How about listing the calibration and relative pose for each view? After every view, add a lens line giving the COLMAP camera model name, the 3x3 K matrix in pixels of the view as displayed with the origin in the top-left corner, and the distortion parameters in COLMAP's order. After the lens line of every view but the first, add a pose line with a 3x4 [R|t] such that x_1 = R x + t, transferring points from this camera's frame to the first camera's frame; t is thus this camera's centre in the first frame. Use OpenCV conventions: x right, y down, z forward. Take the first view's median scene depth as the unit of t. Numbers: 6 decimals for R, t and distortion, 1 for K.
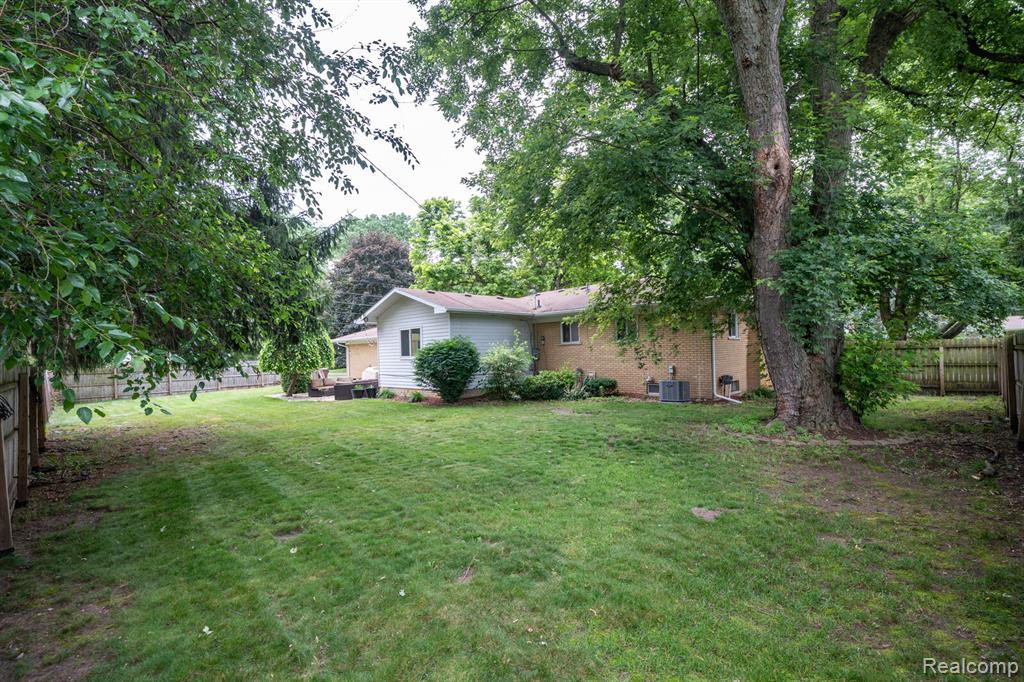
lens RADIAL K [[453.7, 0, 512.0], [0, 453.7, 341.0], [0, 0, 1]] dist [-0.000377, -0.000094]
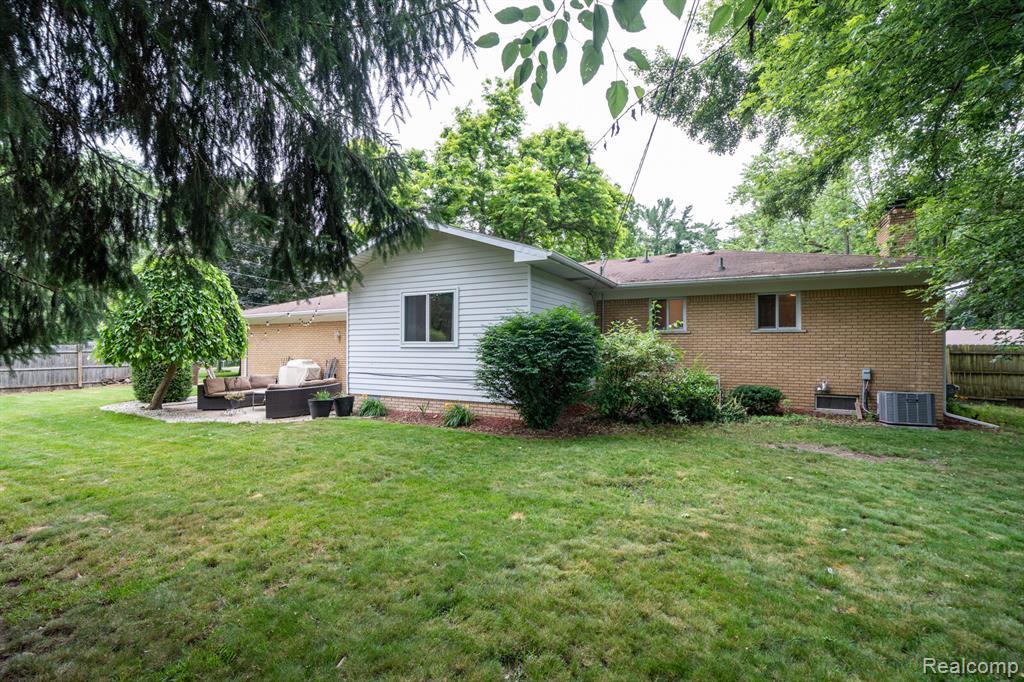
lens RADIAL K [[453.7, 0, 512.0], [0, 453.7, 341.0], [0, 0, 1]] dist [-0.000377, -0.000094]
pose [[0.957905, 0.039810, 0.284312, -0.268692], [-0.039771, 0.999191, -0.005912, 0.029994], [-0.284317, -0.005644, 0.958714, 0.400411]]
